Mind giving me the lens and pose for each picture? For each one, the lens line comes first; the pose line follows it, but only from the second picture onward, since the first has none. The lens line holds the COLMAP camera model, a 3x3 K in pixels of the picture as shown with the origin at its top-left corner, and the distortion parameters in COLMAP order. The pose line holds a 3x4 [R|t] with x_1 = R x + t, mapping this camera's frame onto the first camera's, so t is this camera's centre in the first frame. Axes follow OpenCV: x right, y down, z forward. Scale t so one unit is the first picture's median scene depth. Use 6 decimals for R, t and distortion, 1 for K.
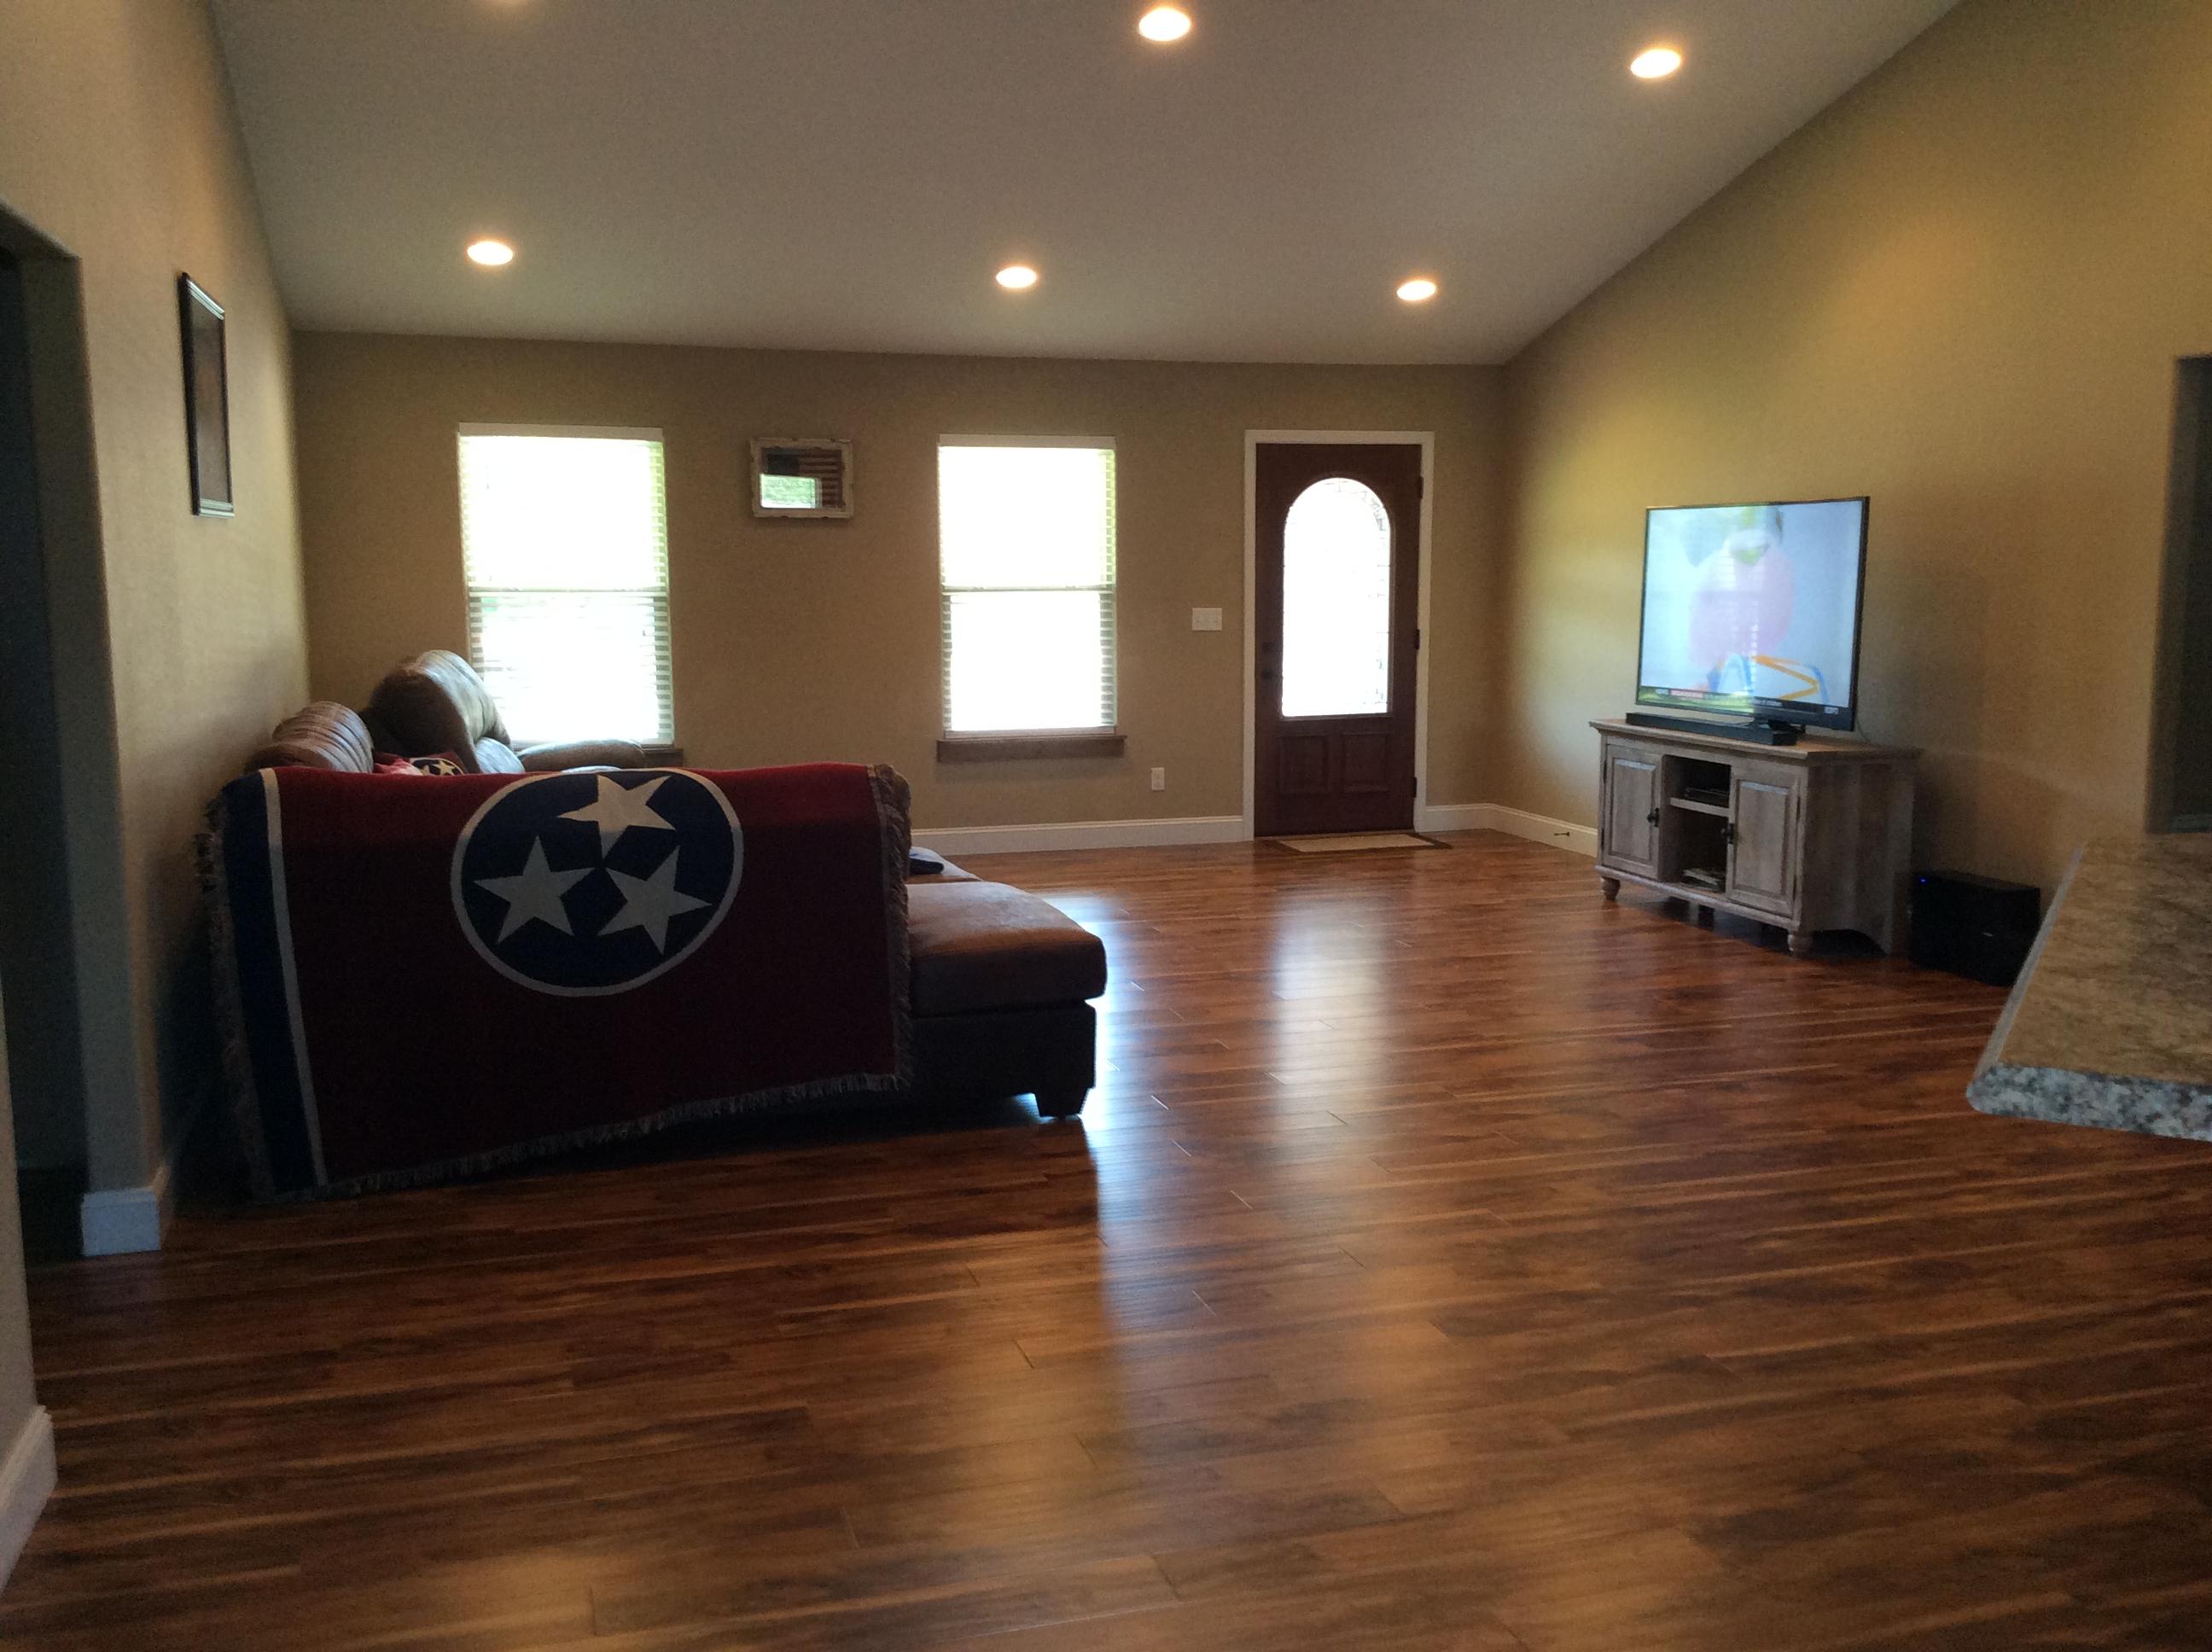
lens RADIAL K [[2028.0, 0, 1100.6], [0, 2028.0, 850.4], [0, 0, 1]] dist [0.116232, -0.222735]
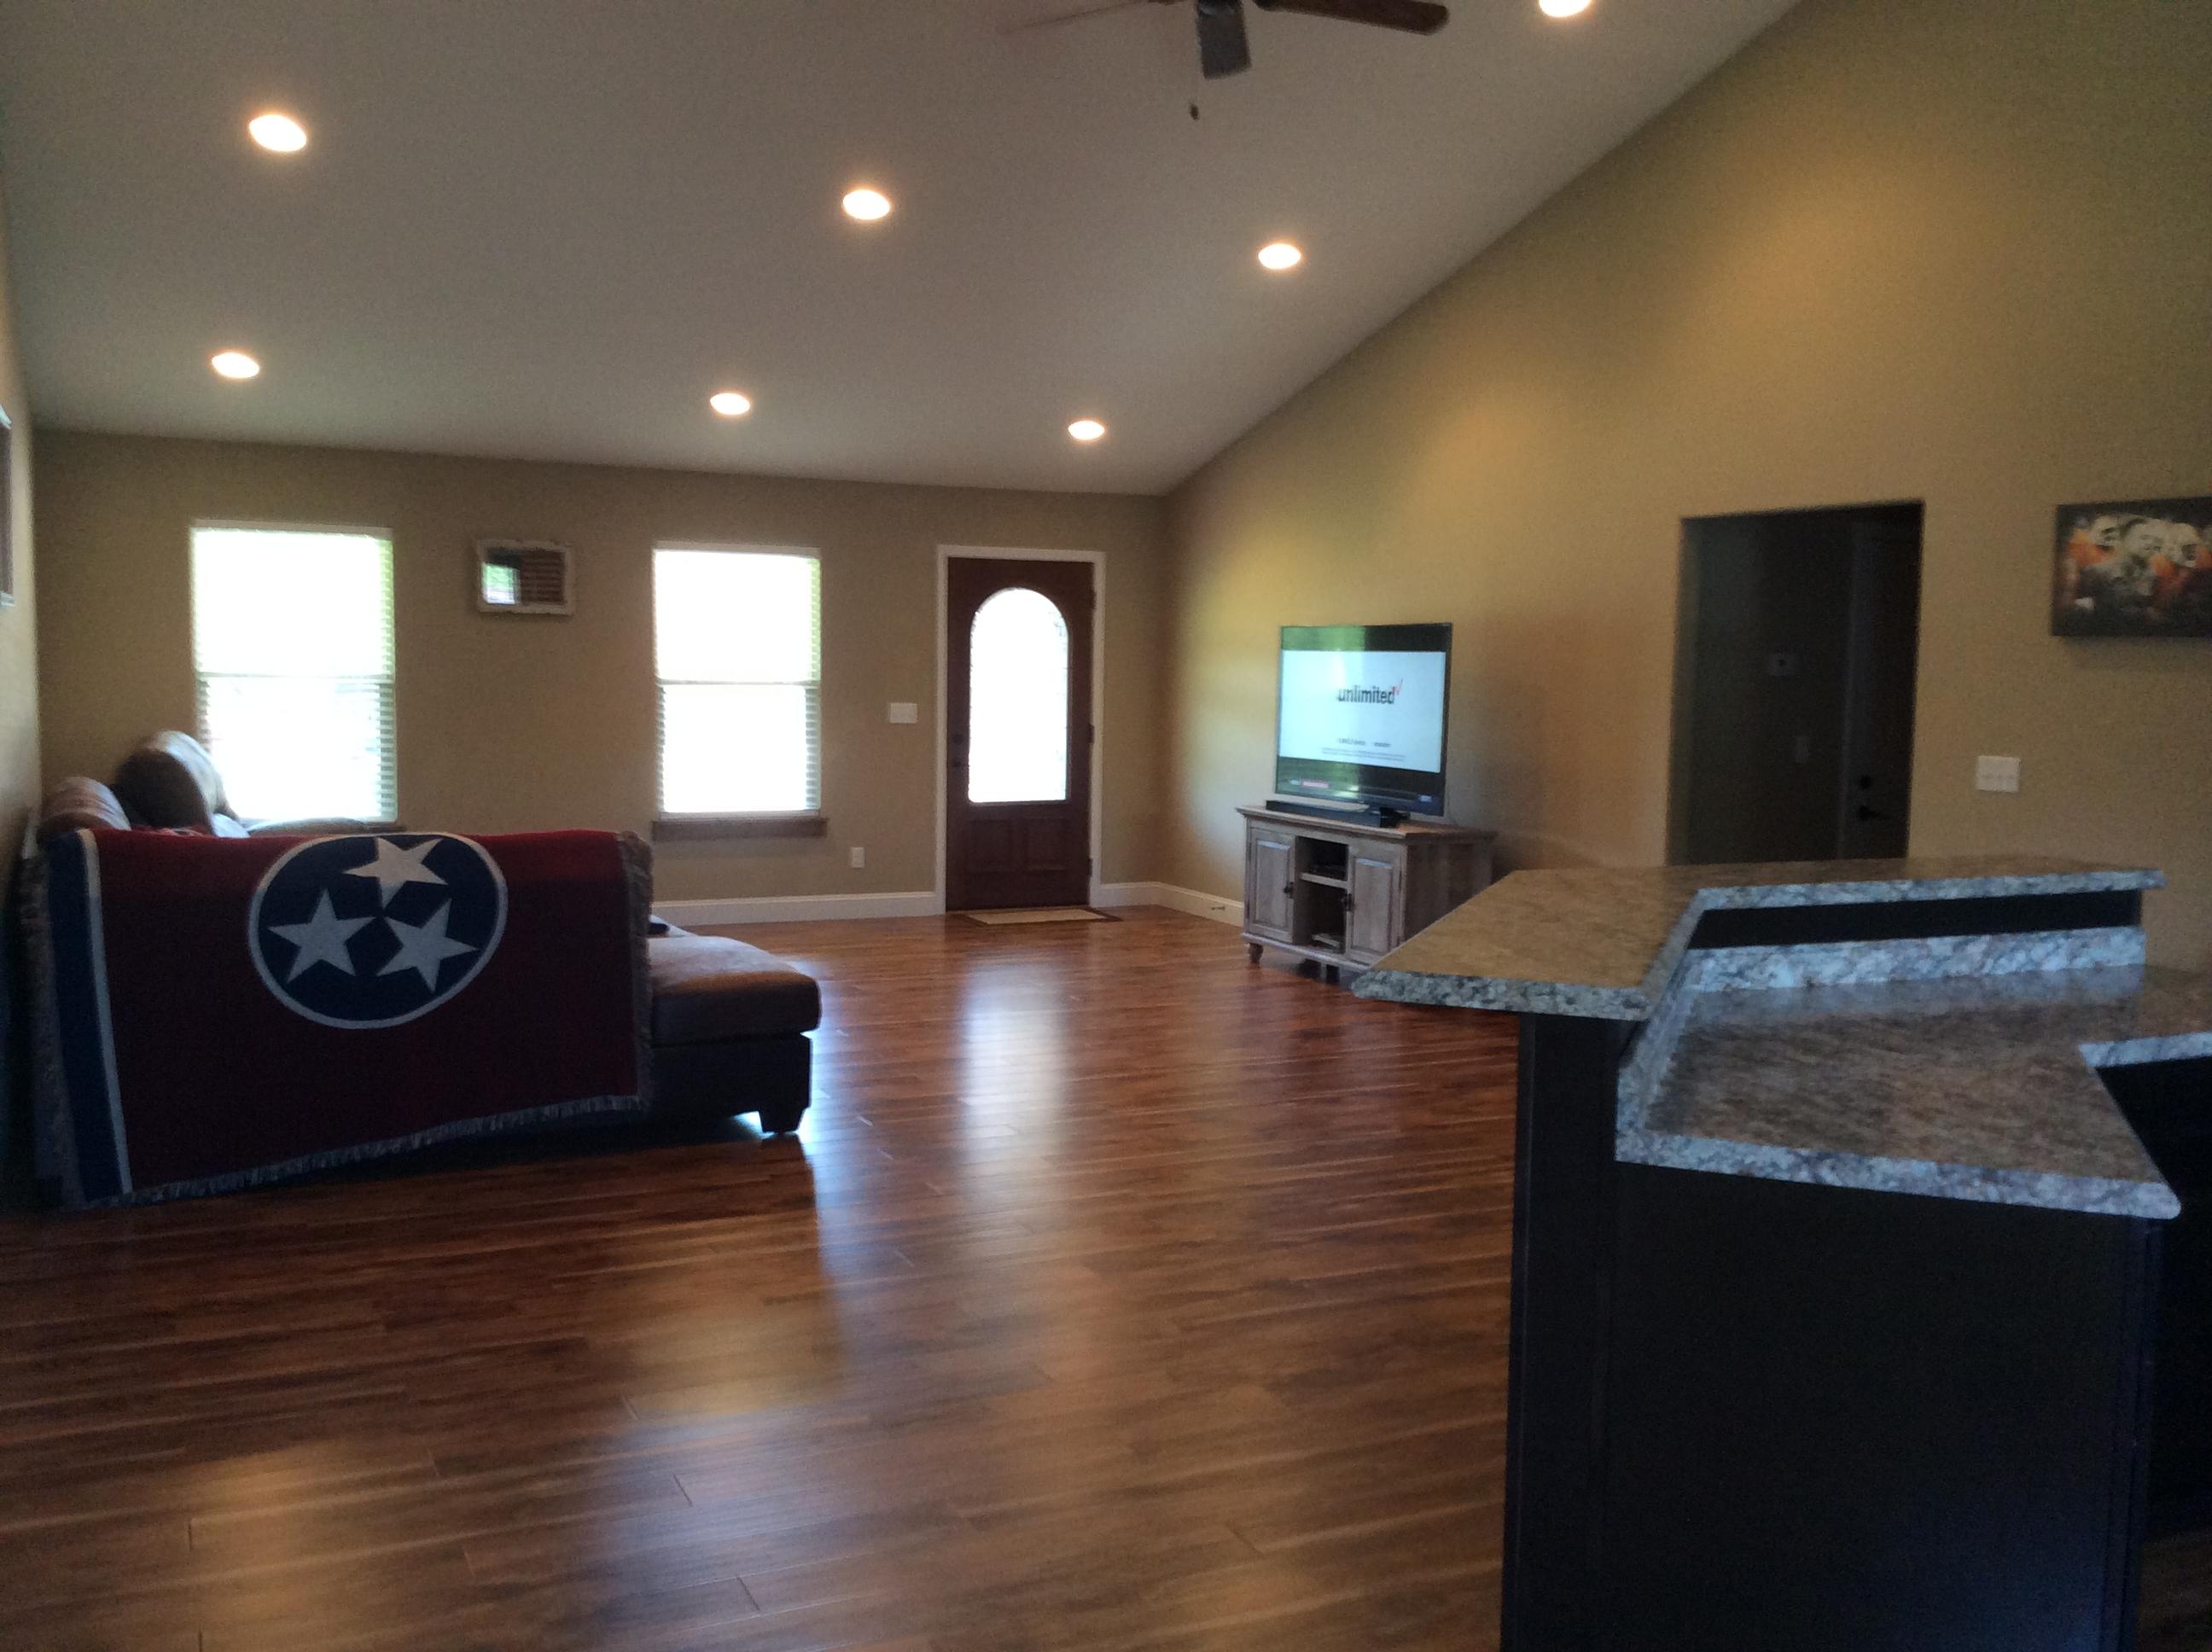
lens RADIAL K [[2028.0, 0, 1100.6], [0, 2028.0, 850.4], [0, 0, 1]] dist [0.116232, -0.222735]
pose [[0.988377, 0.005927, 0.151907, -0.016678], [0.001117, 0.998930, -0.046243, 0.023420], [-0.152018, 0.045875, 0.987312, -0.200212]]
